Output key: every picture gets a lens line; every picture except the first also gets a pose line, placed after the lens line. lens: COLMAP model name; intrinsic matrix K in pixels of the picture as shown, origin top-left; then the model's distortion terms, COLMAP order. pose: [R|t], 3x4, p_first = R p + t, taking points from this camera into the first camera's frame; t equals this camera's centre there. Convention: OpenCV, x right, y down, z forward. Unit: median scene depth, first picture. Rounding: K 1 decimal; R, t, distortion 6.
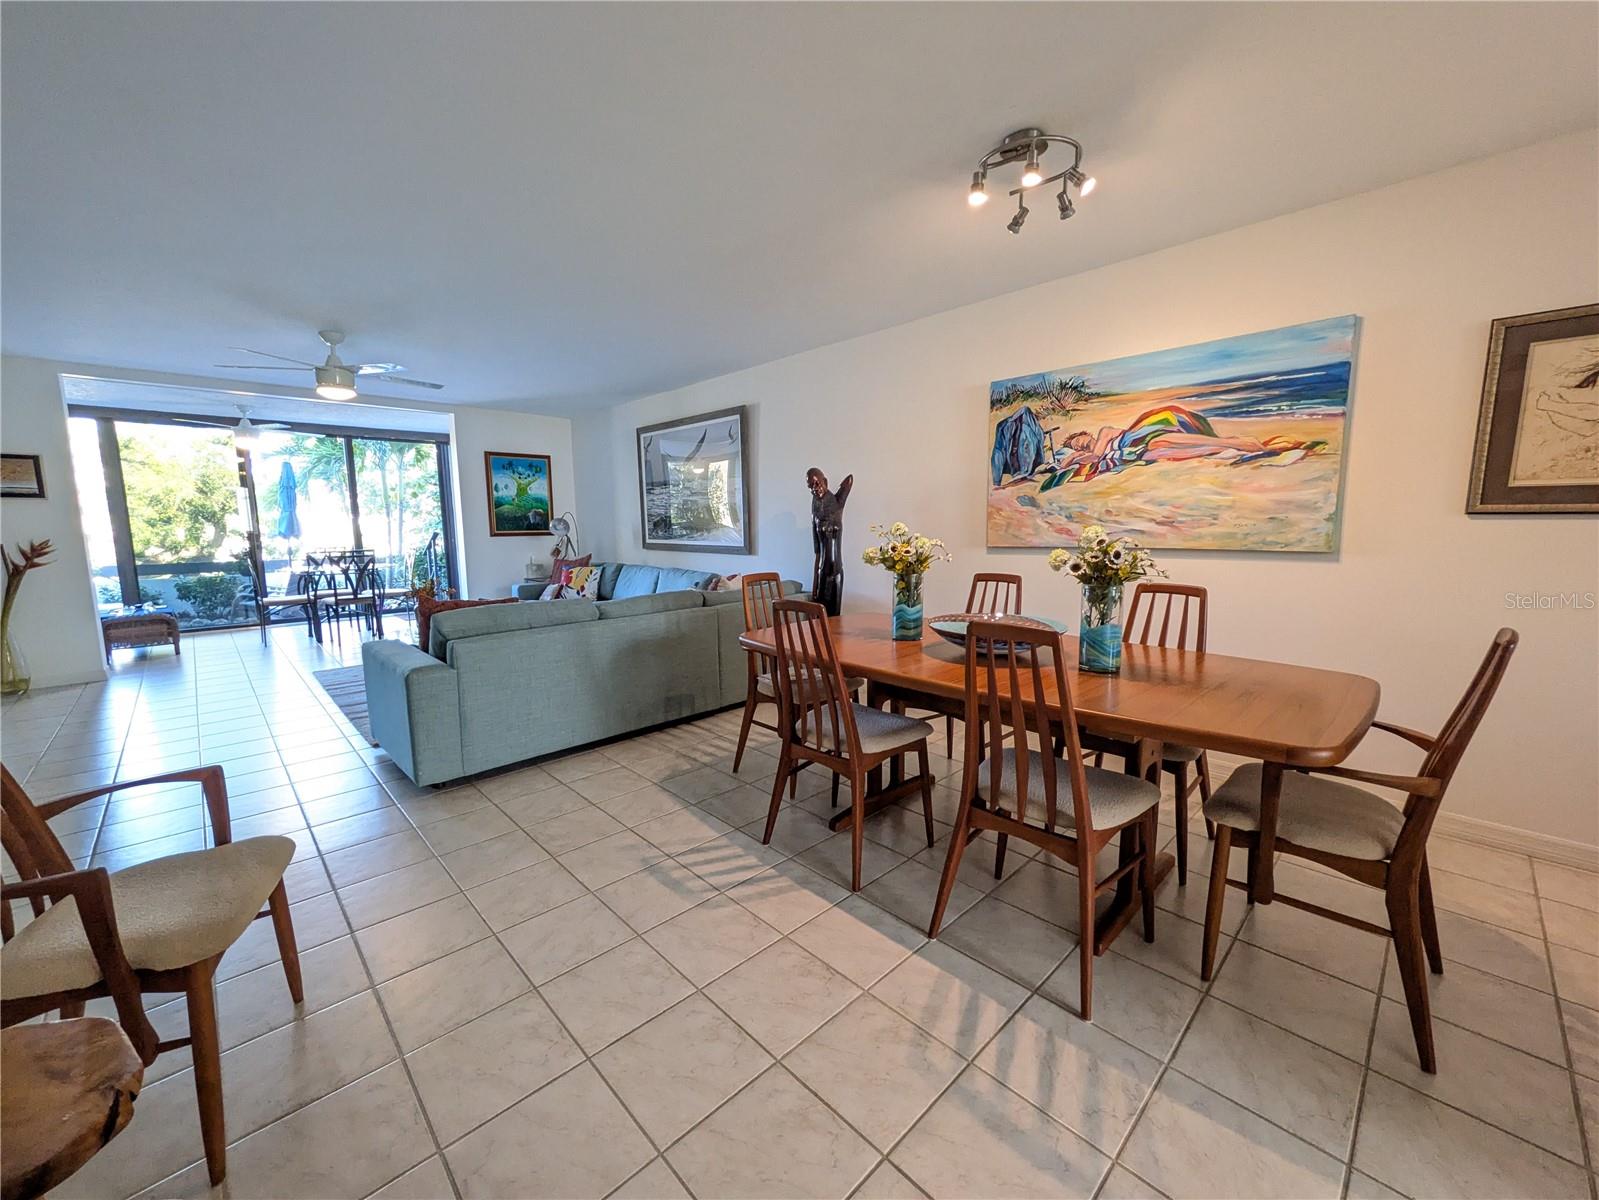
lens RADIAL K [[631.4, 0, 799.3], [0, 631.4, 604.8], [0, 0, 1]] dist [0.003084, -0.001985]
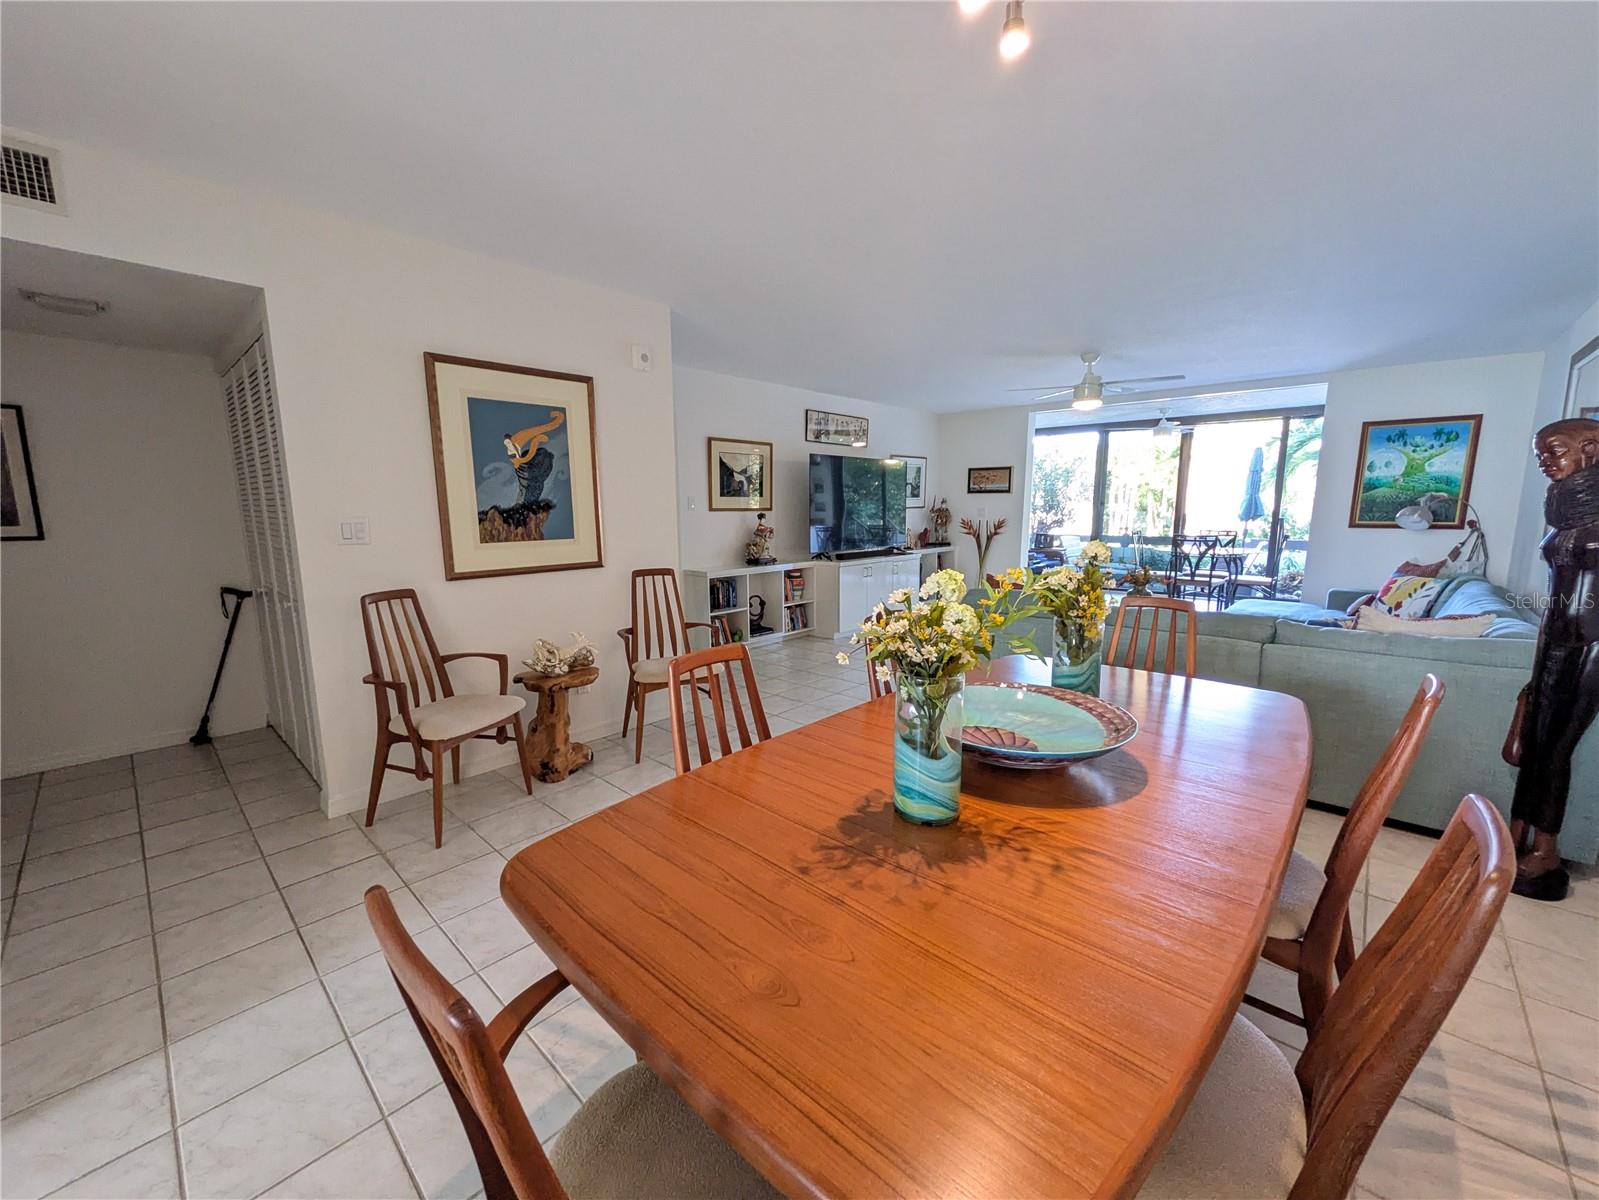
lens RADIAL K [[631.4, 0, 790.5], [0, 631.4, 606.3], [0, 0, 1]] dist [0.003084, -0.001985]
pose [[0.053629, 0.167733, -0.984373, 0.328463], [-0.126839, 0.978951, 0.159899, -0.052740], [0.990473, 0.116281, 0.073775, 0.263615]]
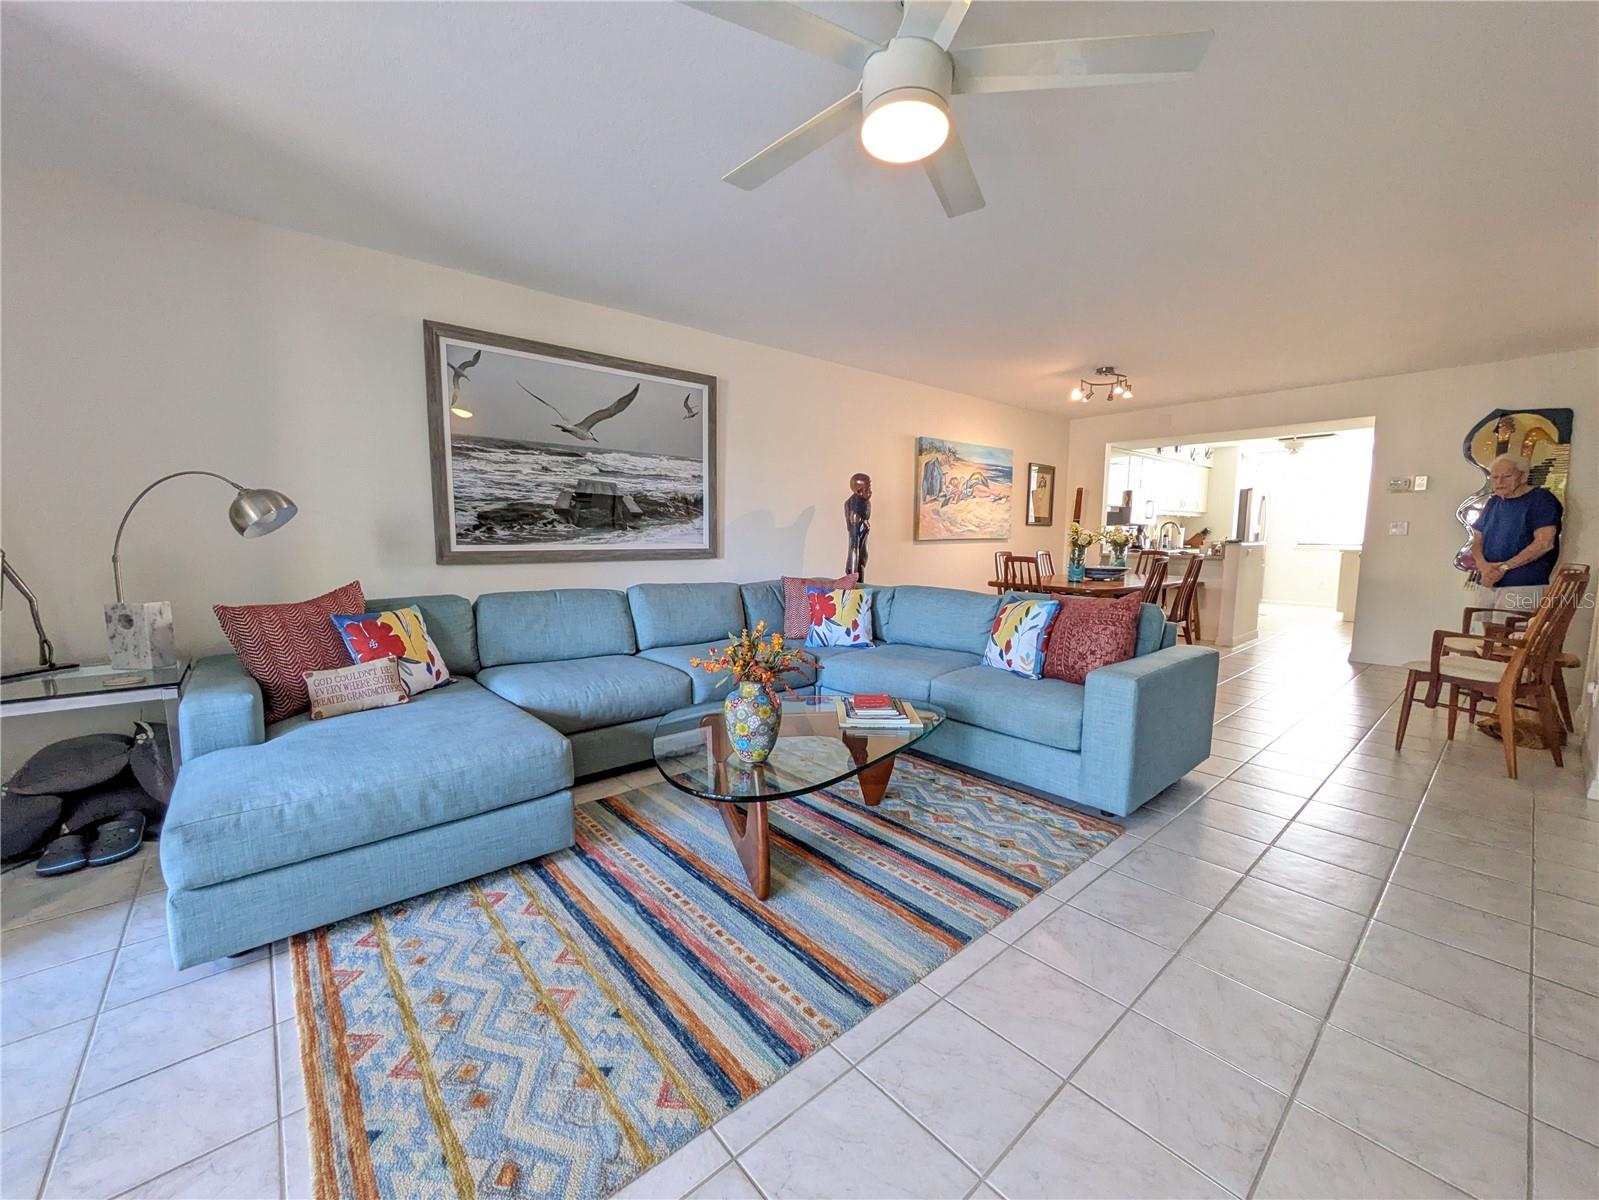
lens RADIAL K [[631.4, 0, 782.6], [0, 631.4, 604.8], [0, 0, 1]] dist [0.003084, -0.001985]
pose [[0.065505, -0.100658, 0.992762, -0.759498], [0.128644, 0.987448, 0.091631, -0.071301], [-0.989525, 0.121711, 0.077631, 0.724567]]
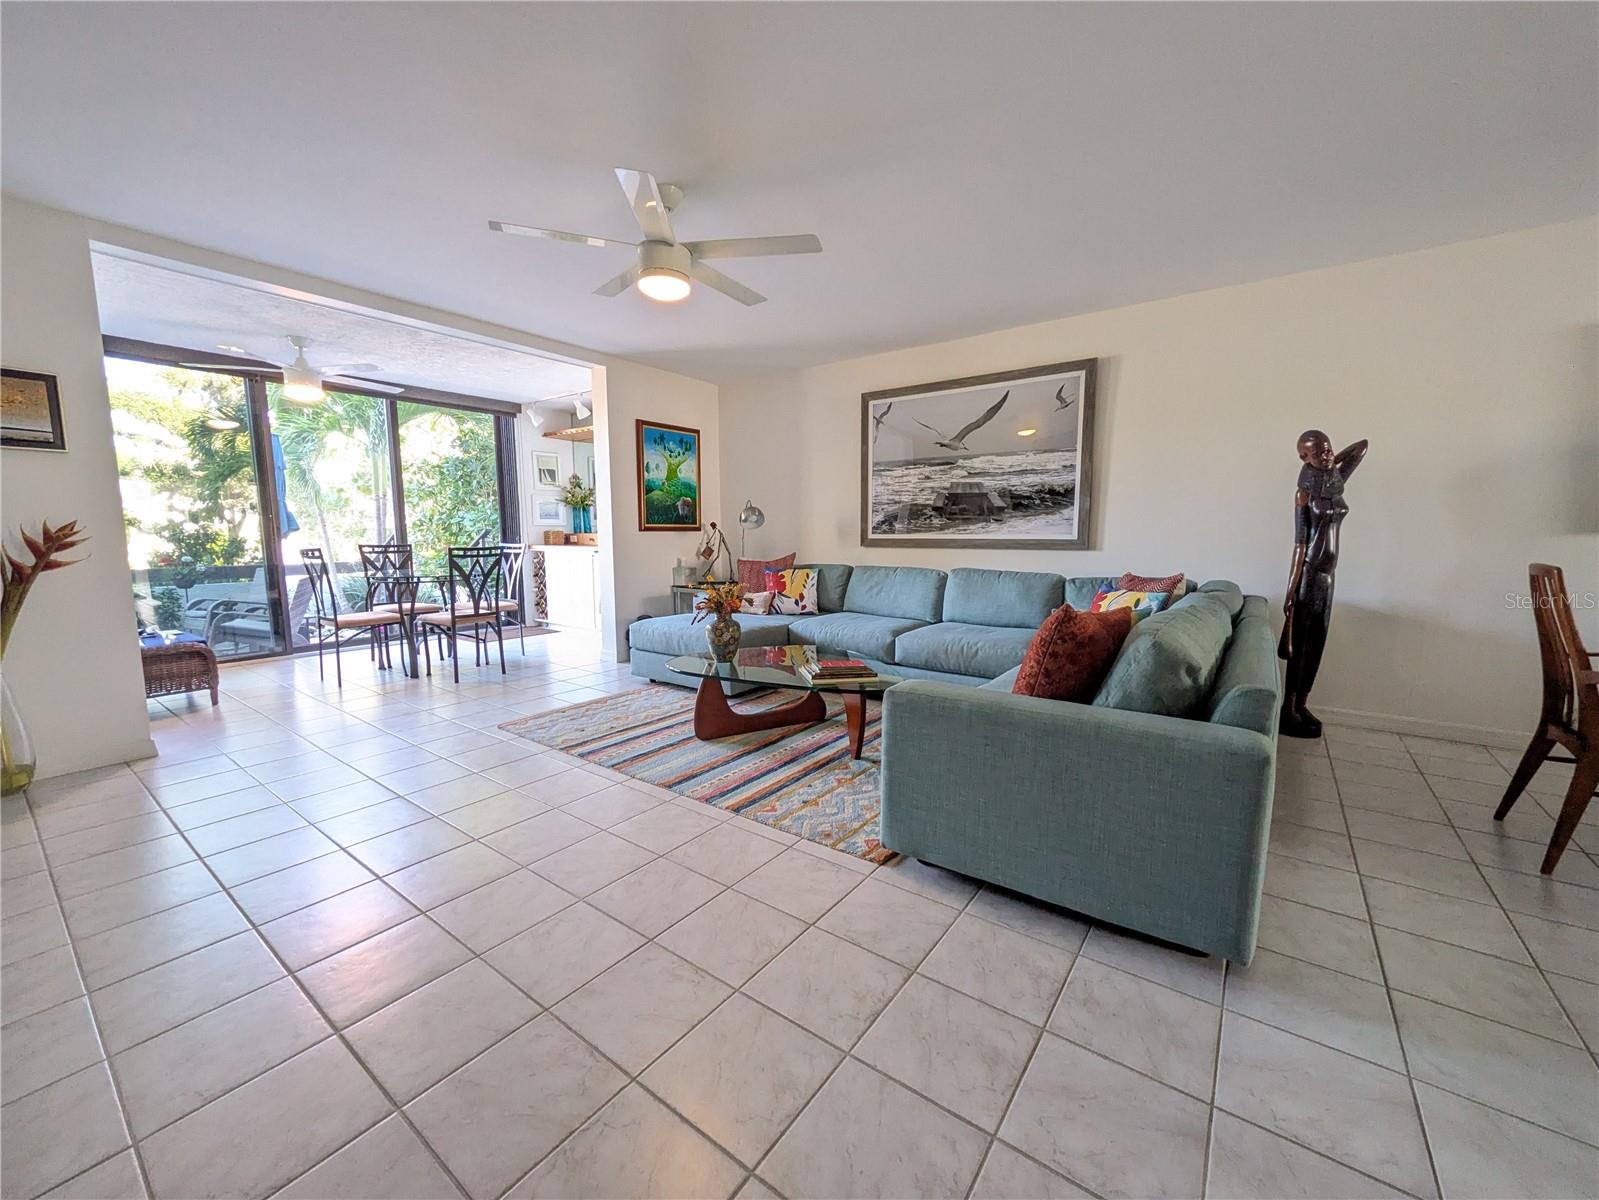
lens RADIAL K [[631.4, 0, 798.5], [0, 631.4, 603.3], [0, 0, 1]] dist [0.003084, -0.001985]
pose [[0.986484, -0.013043, 0.163337, -0.474631], [0.015921, 0.999740, -0.016323, -0.006180], [-0.163082, 0.018703, 0.986435, 0.243786]]
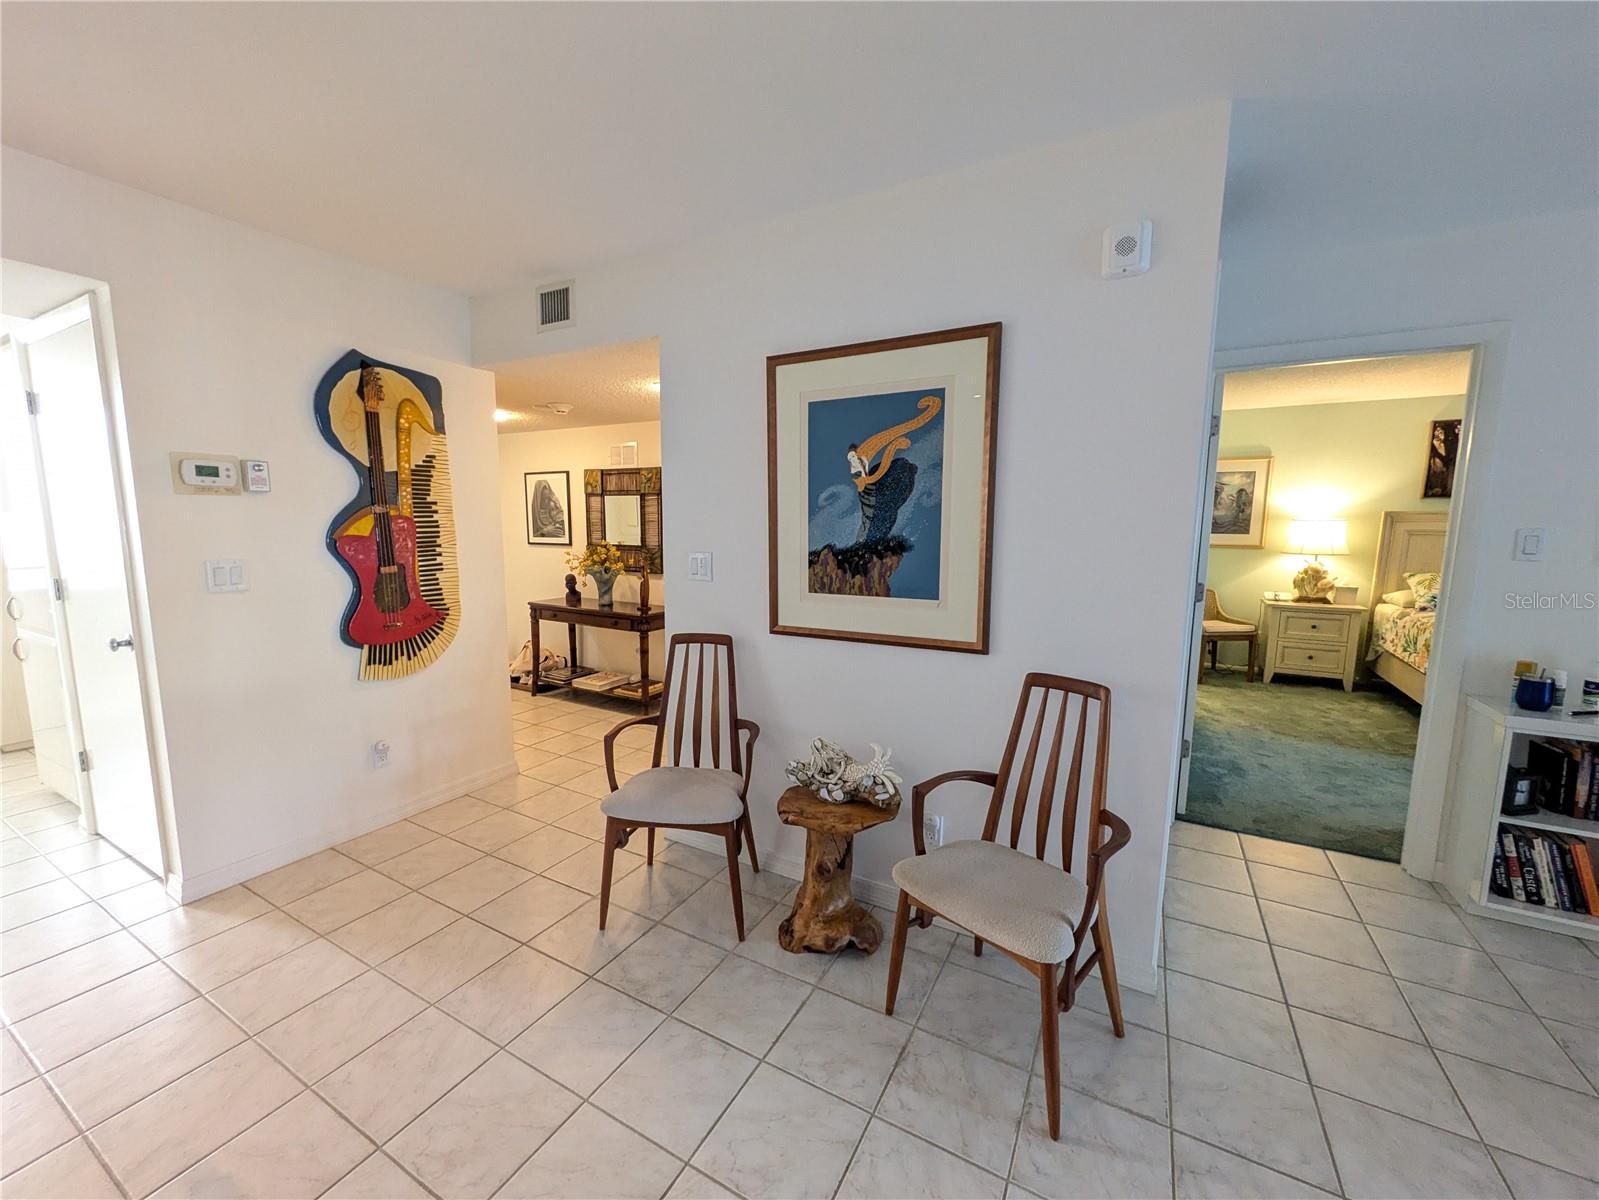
lens RADIAL K [[631.4, 0, 792.9], [0, 631.4, 608.4], [0, 0, 1]] dist [0.003084, -0.001985]
pose [[-0.957203, 0.040667, -0.286548, -0.056093], [-0.036779, 0.964960, 0.259808, -0.079245], [0.287073, 0.259228, -0.922166, 0.399780]]
